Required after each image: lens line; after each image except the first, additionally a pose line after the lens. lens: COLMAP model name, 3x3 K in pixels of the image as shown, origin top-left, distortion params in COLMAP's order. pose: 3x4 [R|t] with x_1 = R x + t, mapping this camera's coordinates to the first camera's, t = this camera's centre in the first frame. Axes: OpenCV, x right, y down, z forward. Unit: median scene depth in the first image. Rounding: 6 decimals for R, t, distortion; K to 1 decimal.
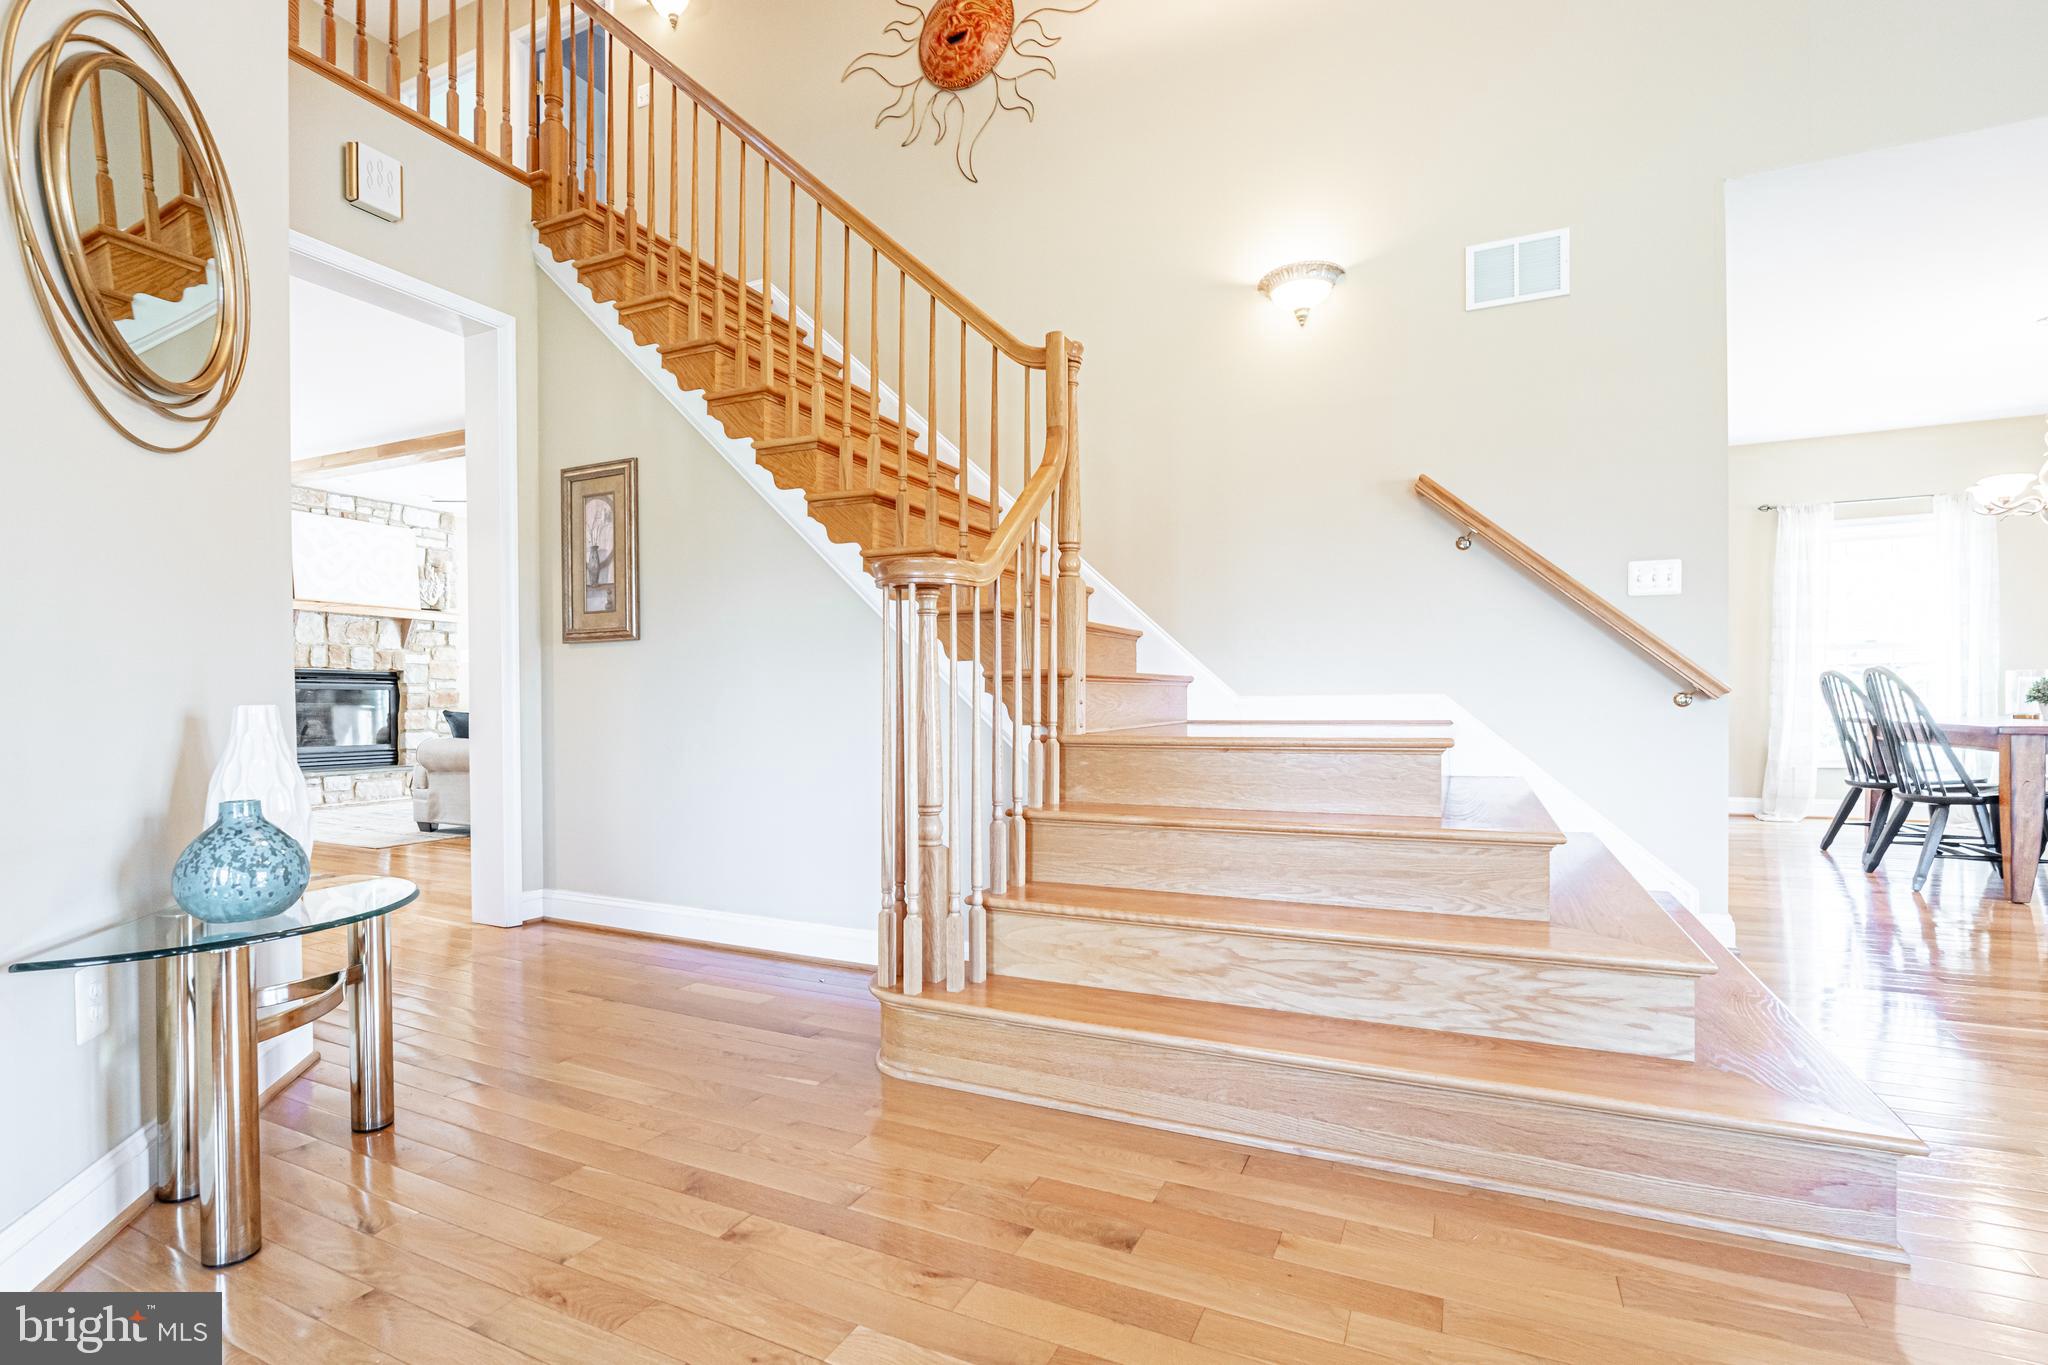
lens RADIAL K [[922.5, 0, 1041.7], [0, 922.5, 716.9], [0, 0, 1]] dist [-0.001351, 0.001344]
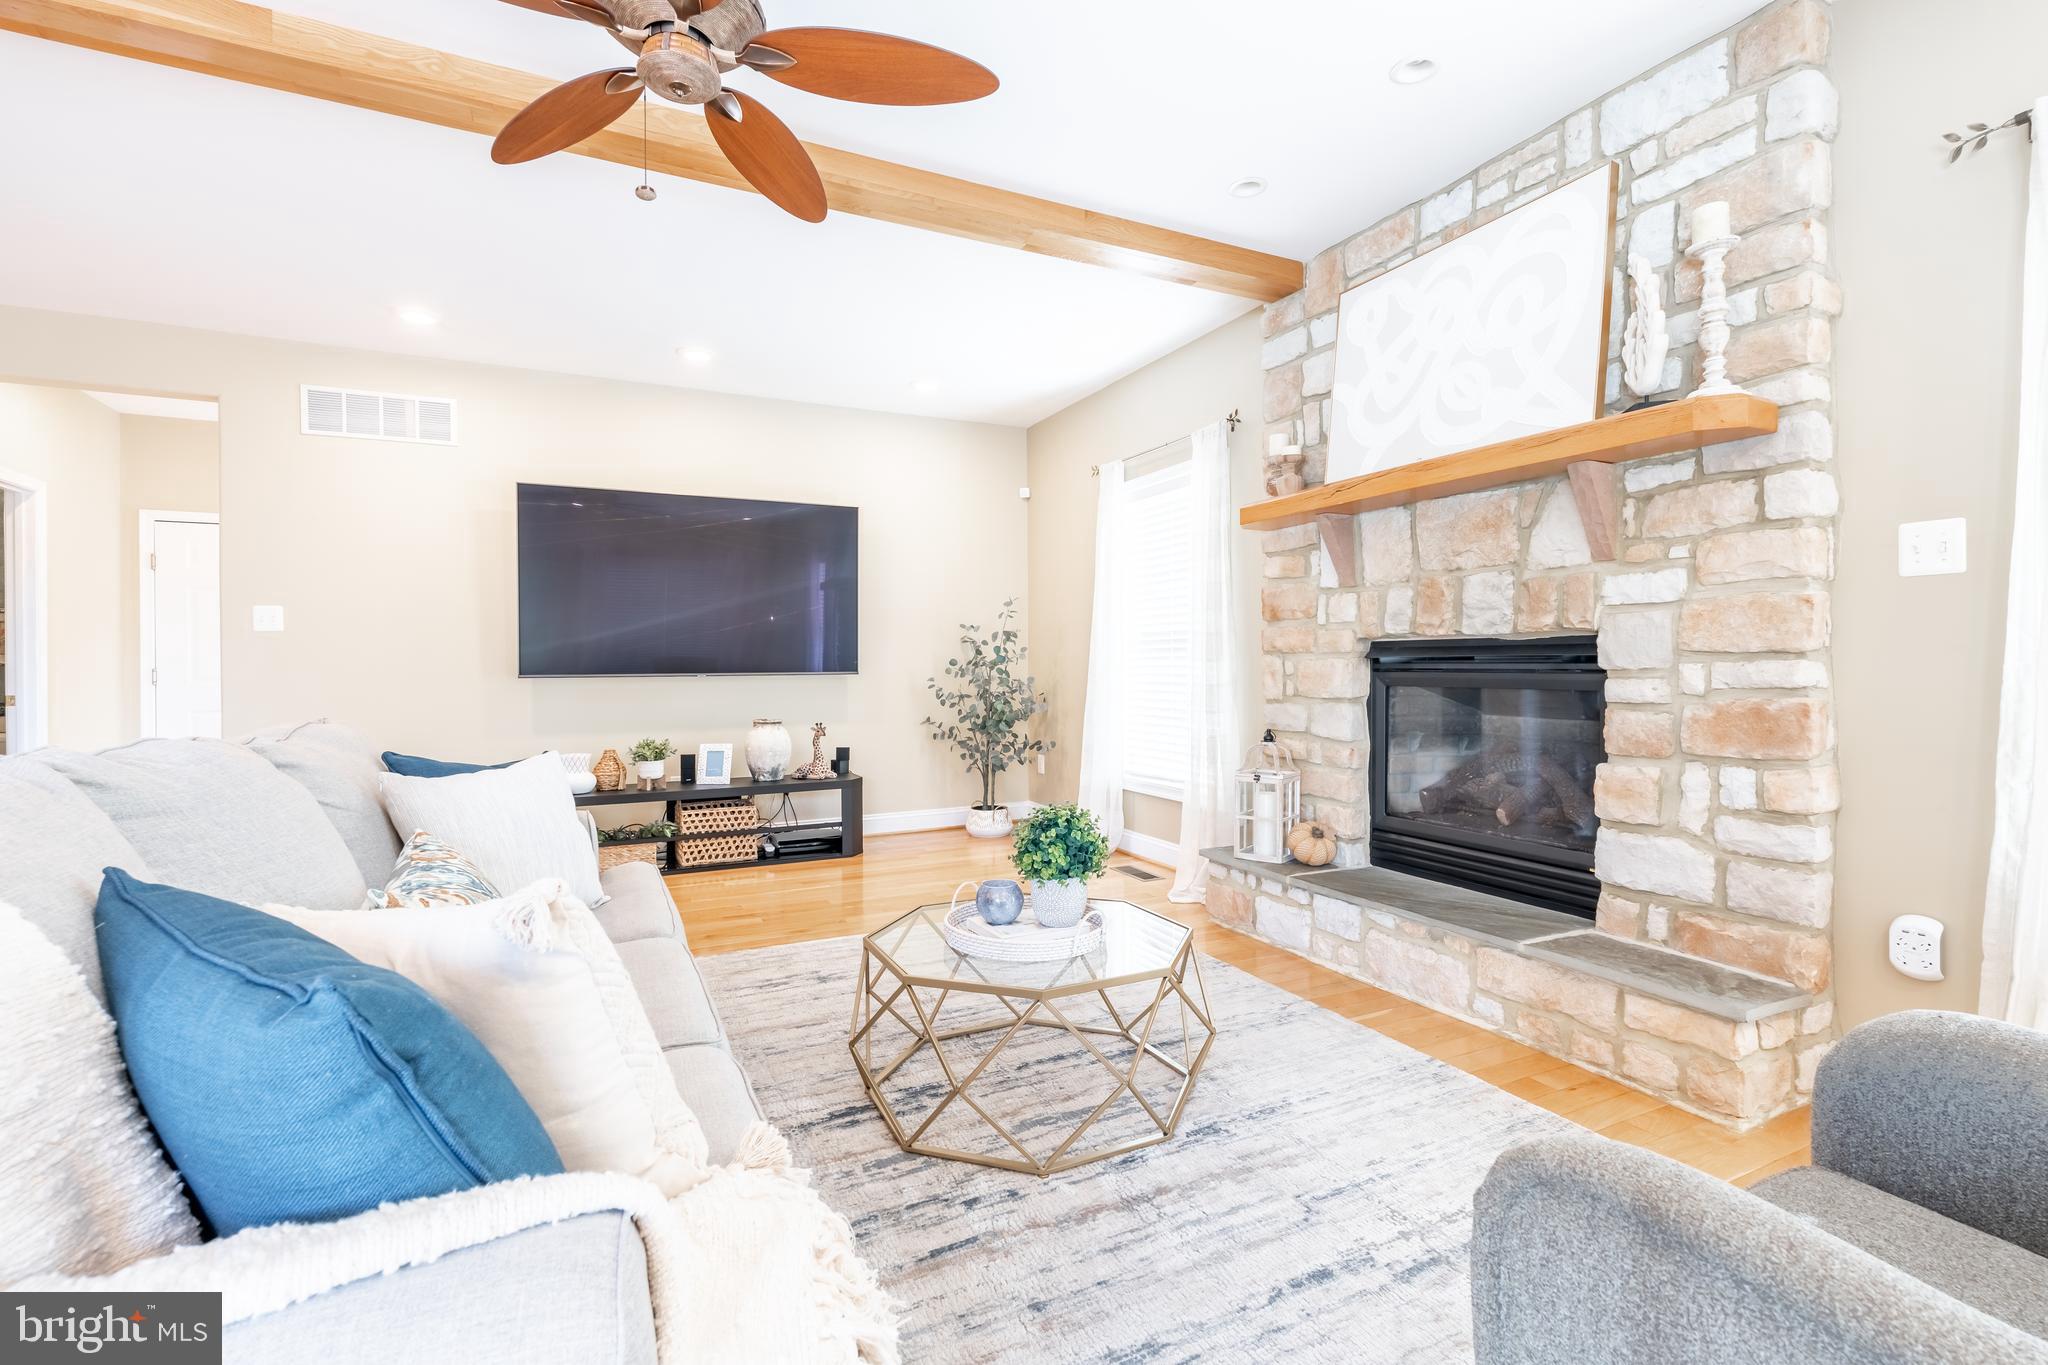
lens RADIAL K [[922.5, 0, 1021.1], [0, 922.5, 665.5], [0, 0, 1]] dist [-0.001351, 0.001344]
pose [[-0.616356, 0.007803, -0.787429, -0.700627], [-0.005794, 0.999879, 0.014444, -0.090448], [0.787446, 0.013466, -0.616237, 2.256265]]
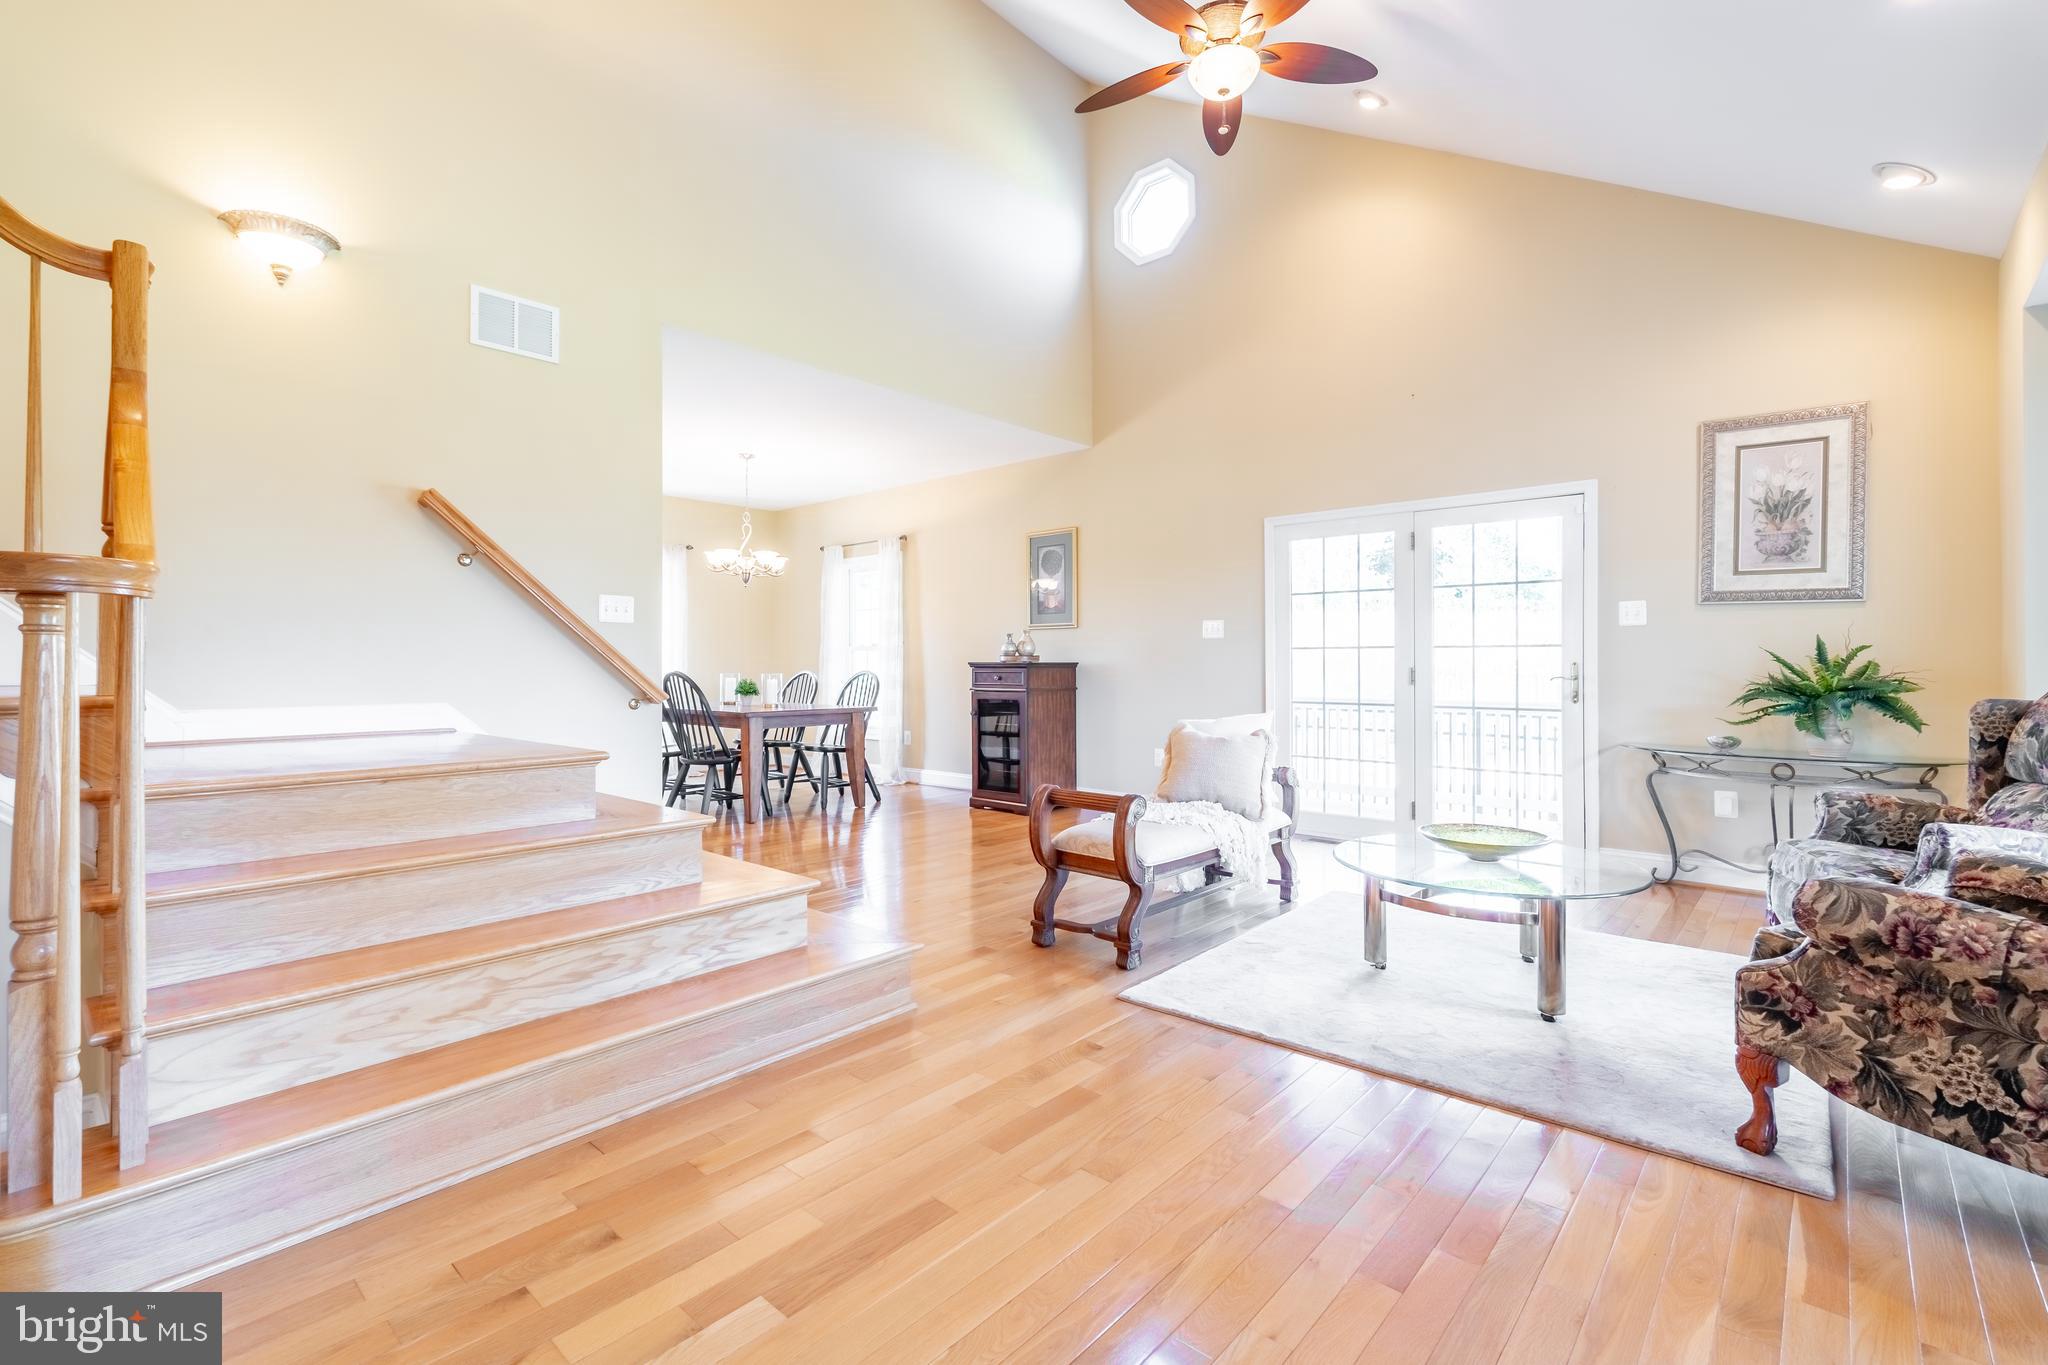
lens RADIAL K [[922.5, 0, 1043.1], [0, 922.5, 652.9], [0, 0, 1]] dist [-0.001351, 0.001344]
pose [[0.269105, 0.024394, 0.962802, -0.327206], [0.014144, 0.999471, -0.029276, -0.035666], [-0.963007, 0.021496, 0.268617, 0.070840]]
